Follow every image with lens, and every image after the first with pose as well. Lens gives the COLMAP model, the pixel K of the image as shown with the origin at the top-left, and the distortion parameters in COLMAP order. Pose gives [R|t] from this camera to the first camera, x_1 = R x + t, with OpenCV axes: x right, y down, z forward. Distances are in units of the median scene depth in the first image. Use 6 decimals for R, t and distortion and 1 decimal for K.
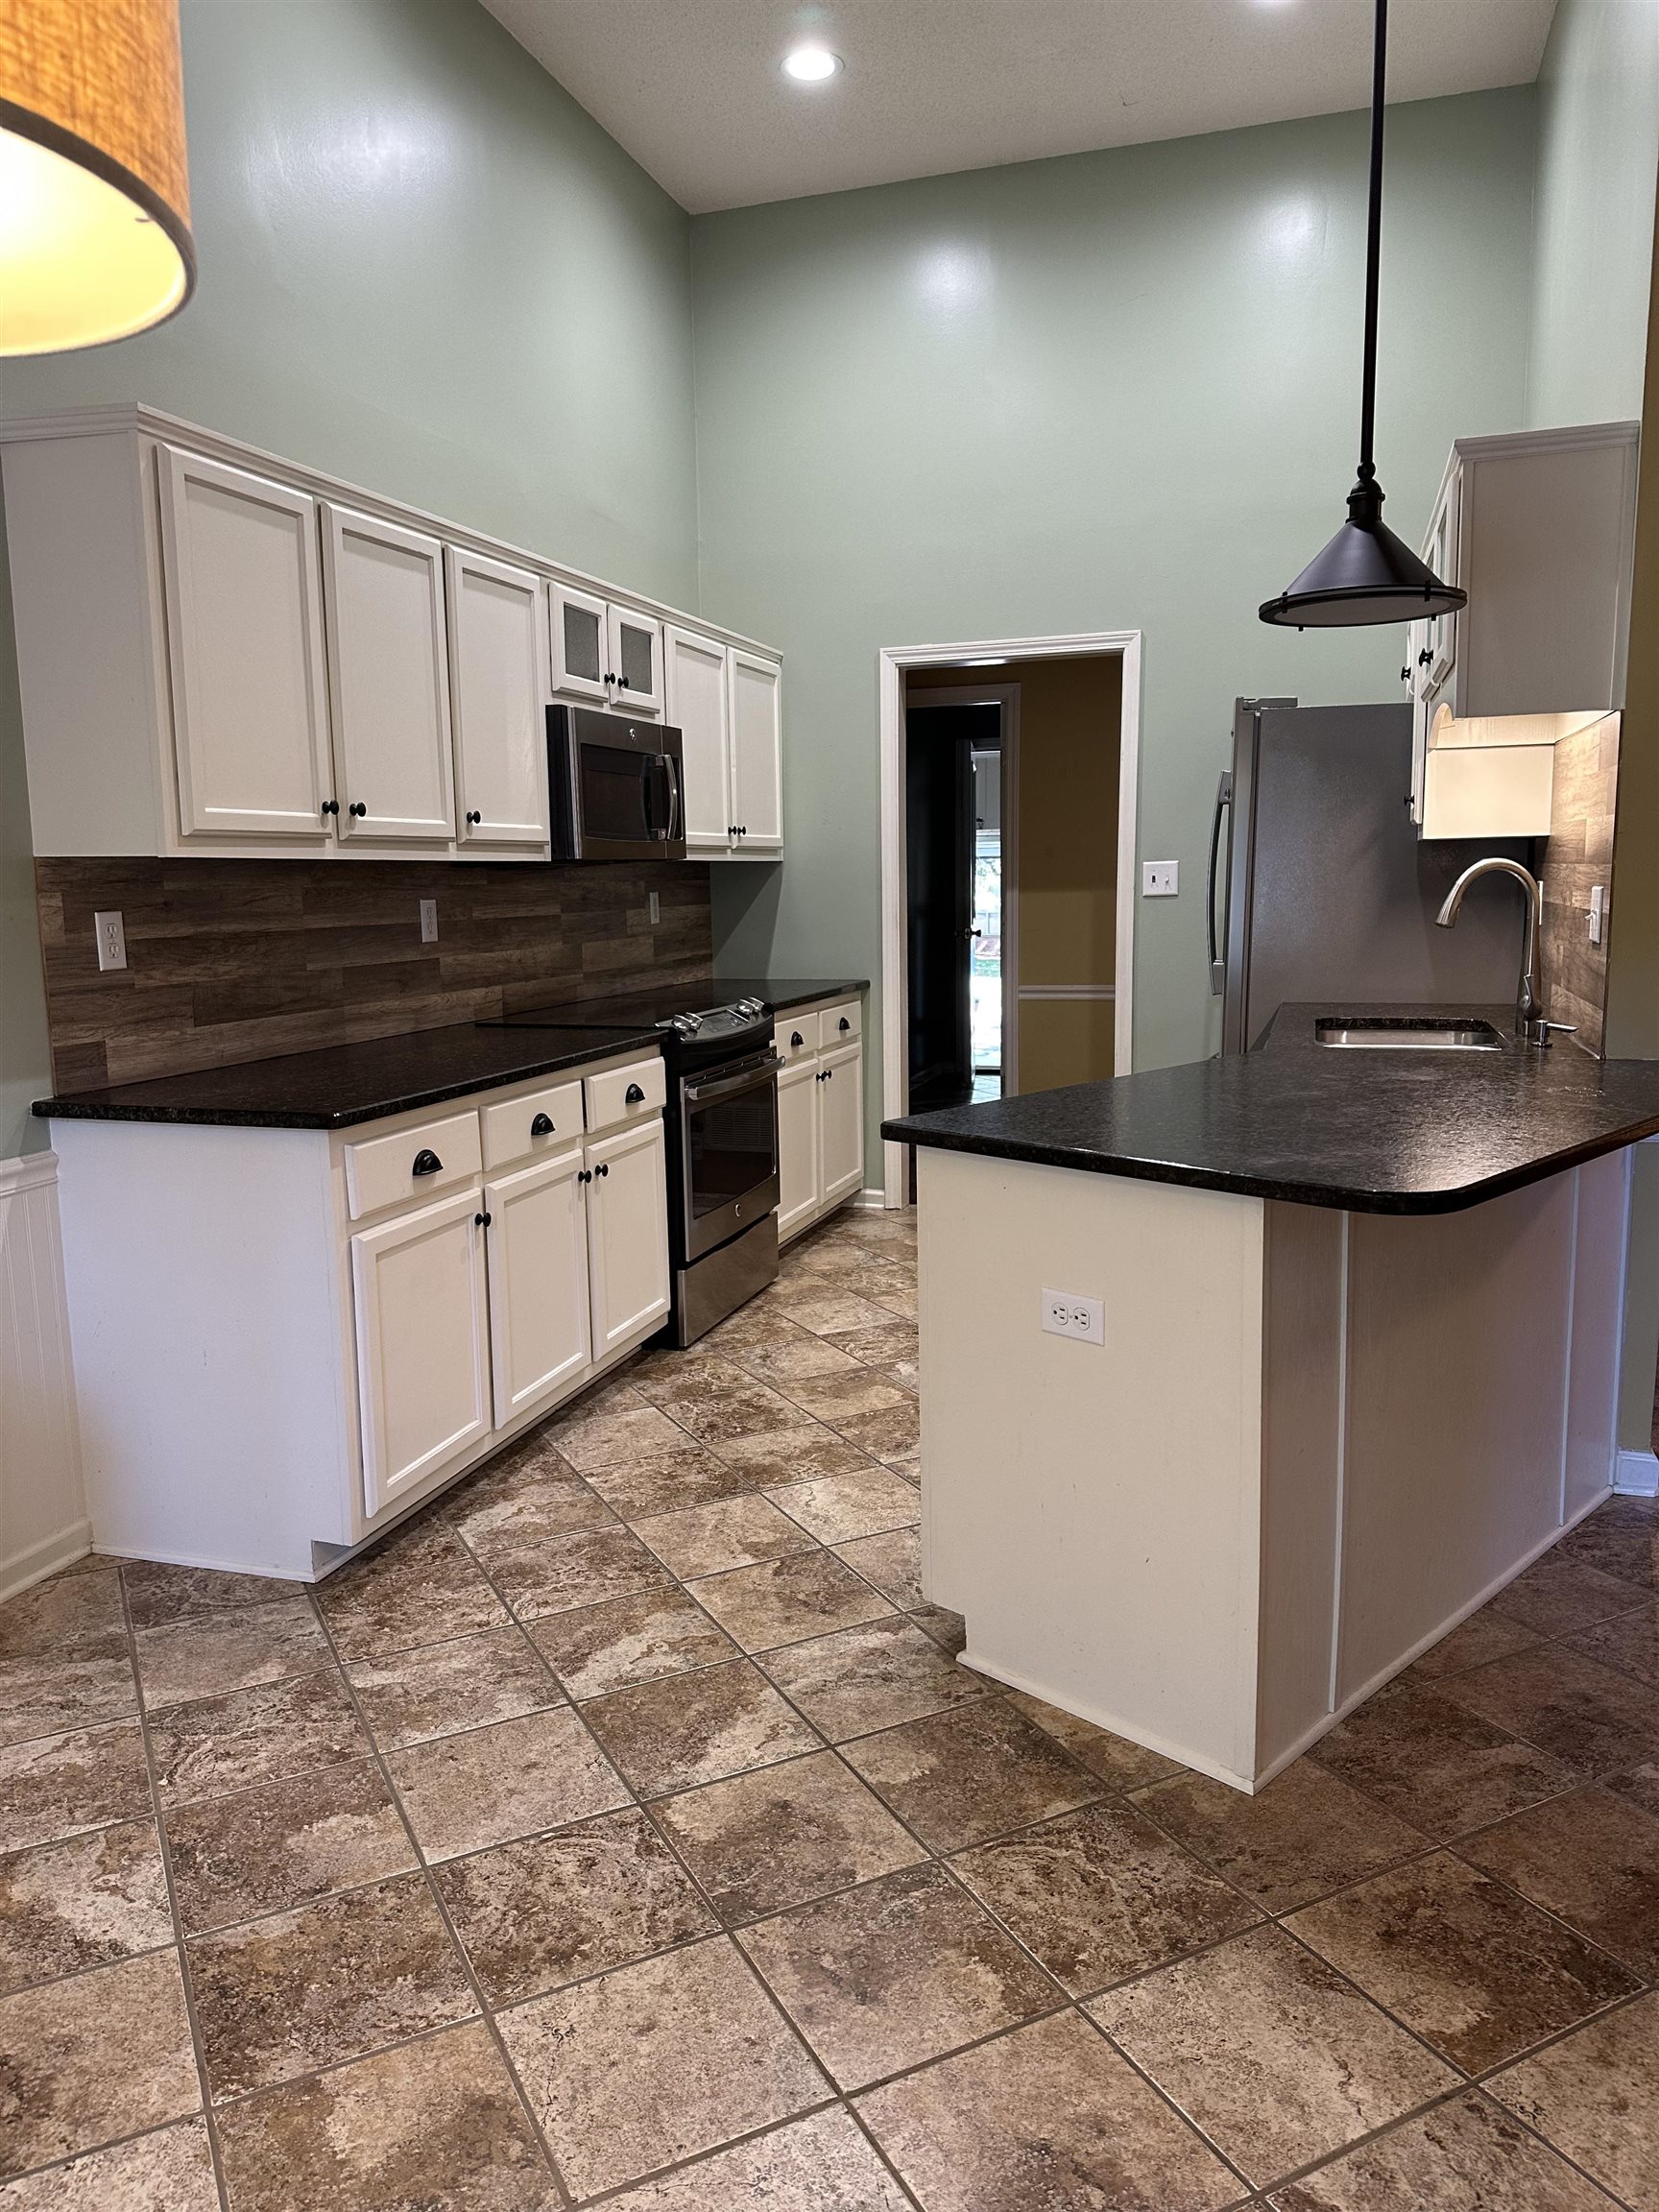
lens RADIAL K [[1530.2, 0, 829.5], [0, 1530.2, 1106.0], [0, 0, 1]] dist [0.035954, -0.045455]
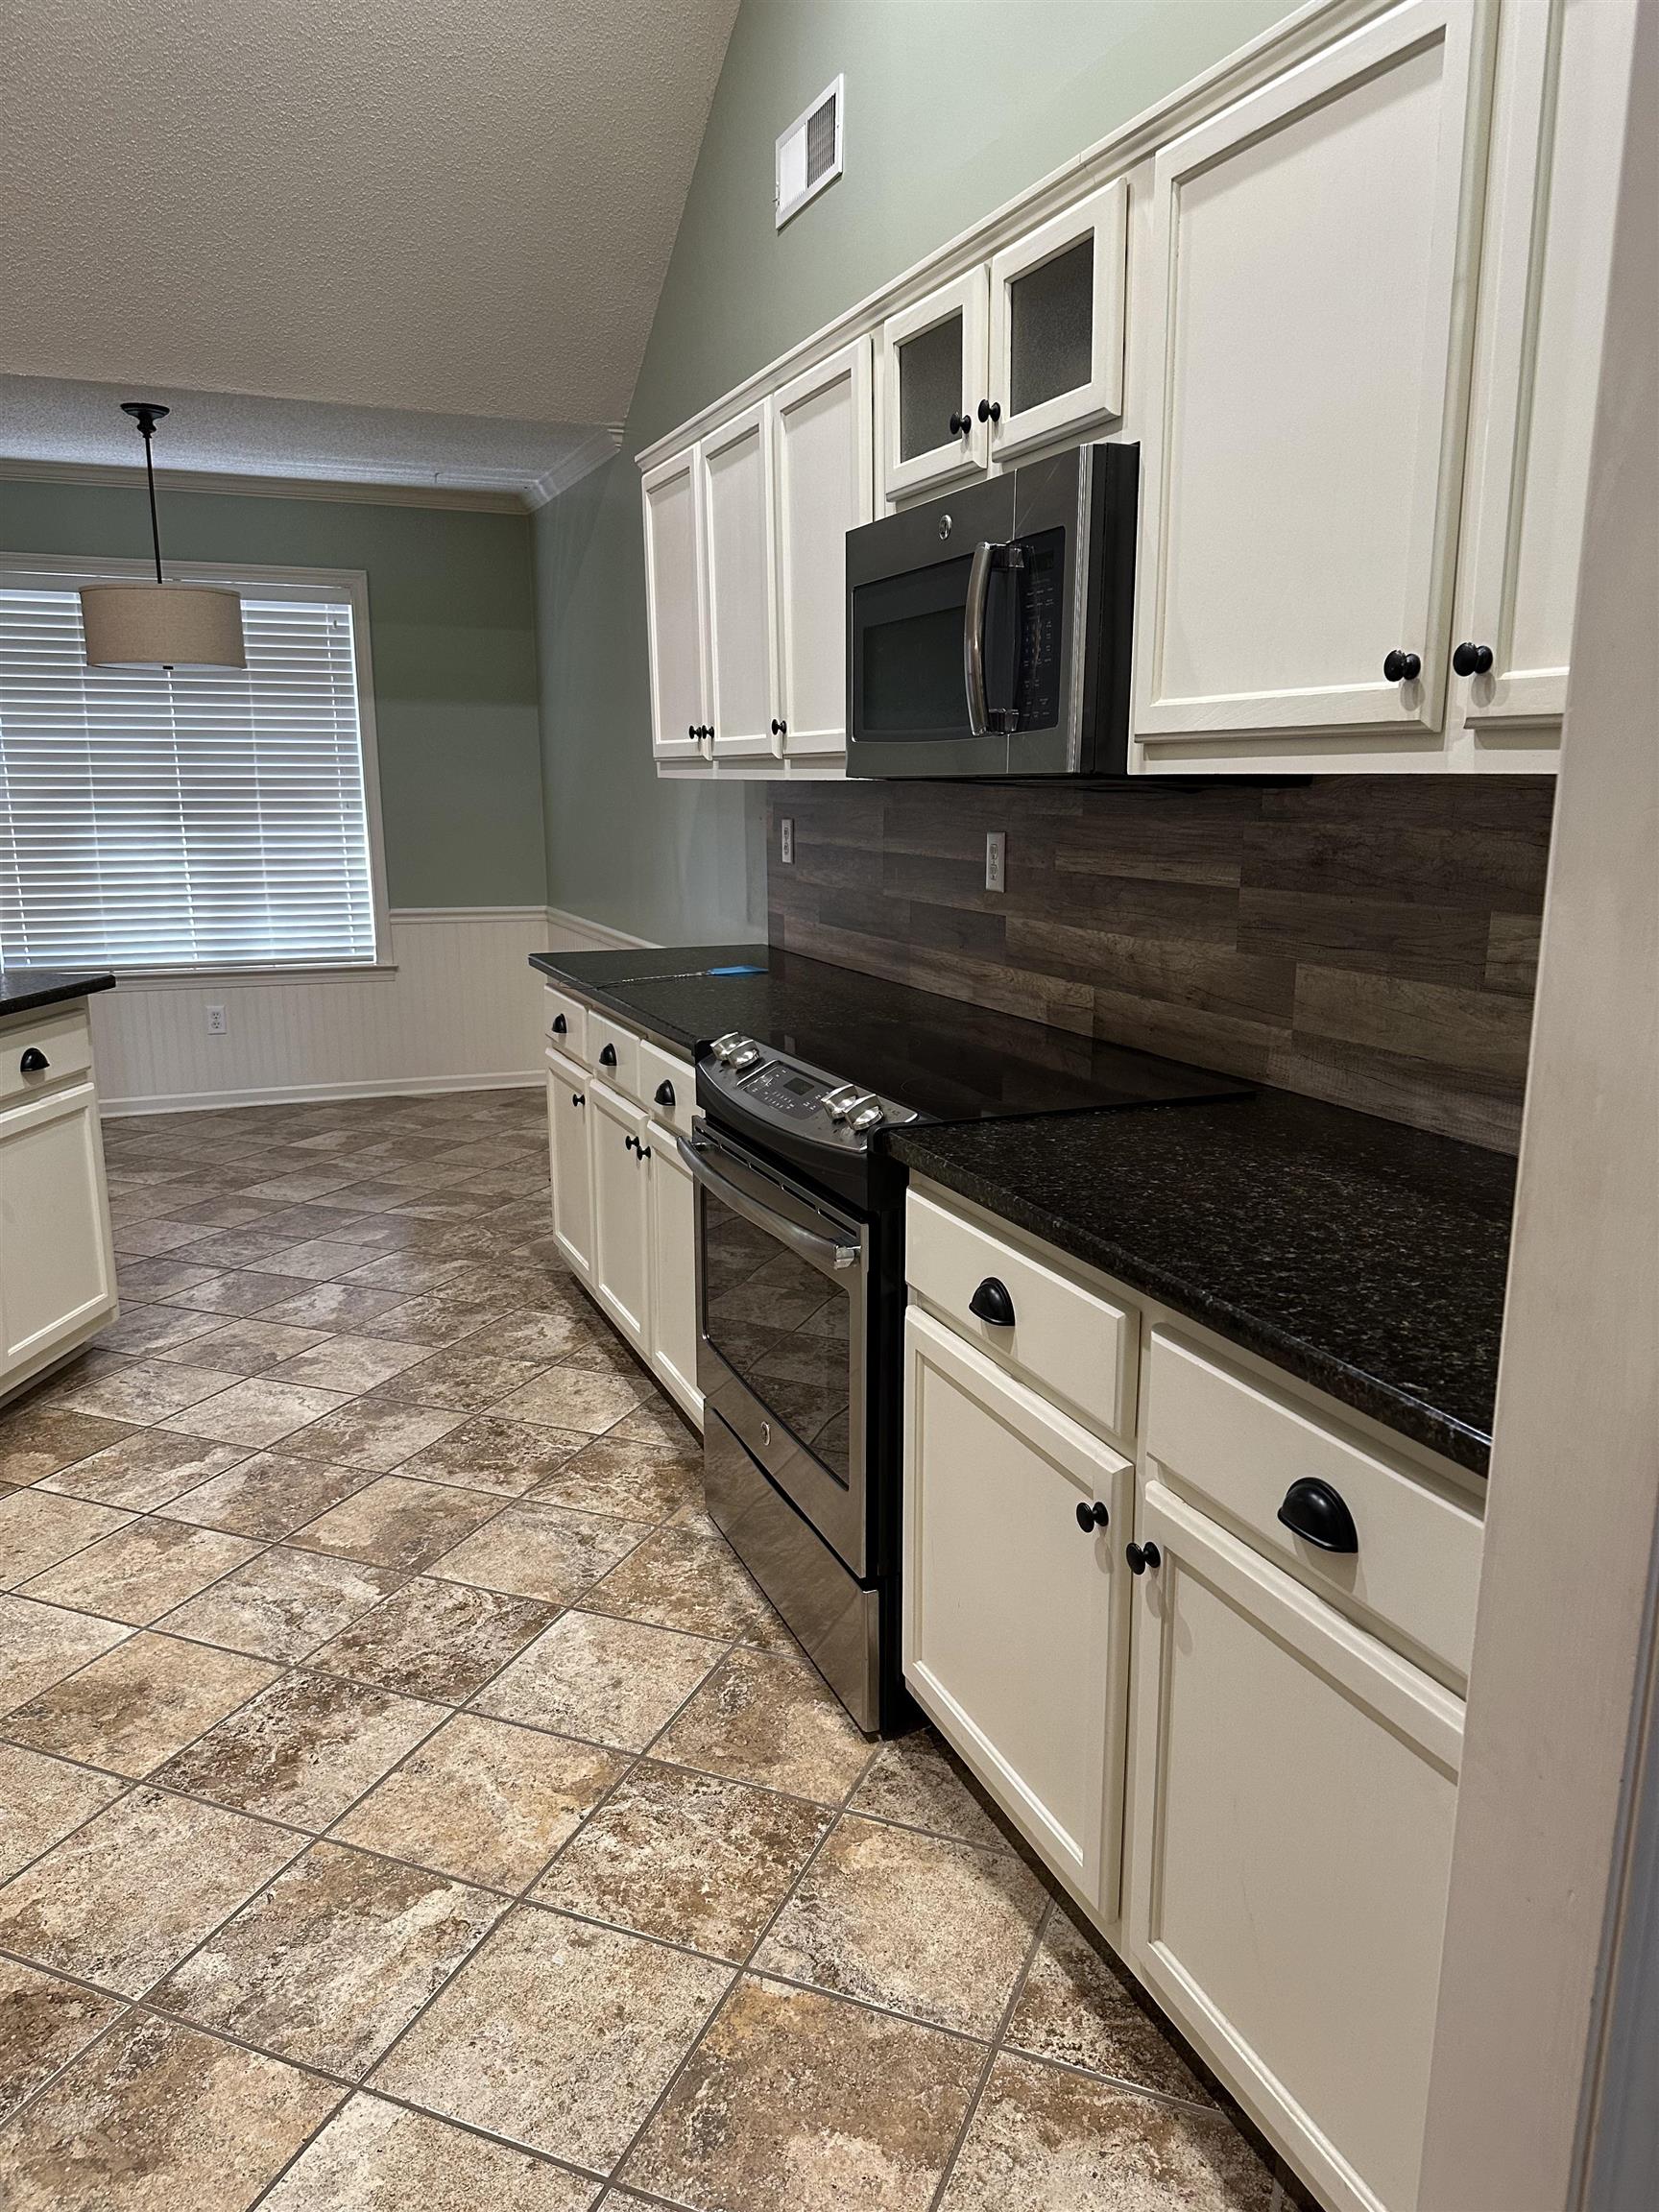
lens RADIAL K [[1551.2, 0, 864.3], [0, 1551.2, 1114.8], [0, 0, 1]] dist [0.132175, -0.235794]
pose [[-0.757473, 0.155163, -0.634160, 0.290915], [-0.084861, 0.939707, 0.331285, -0.264409], [0.647327, 0.304755, -0.698636, 1.617511]]
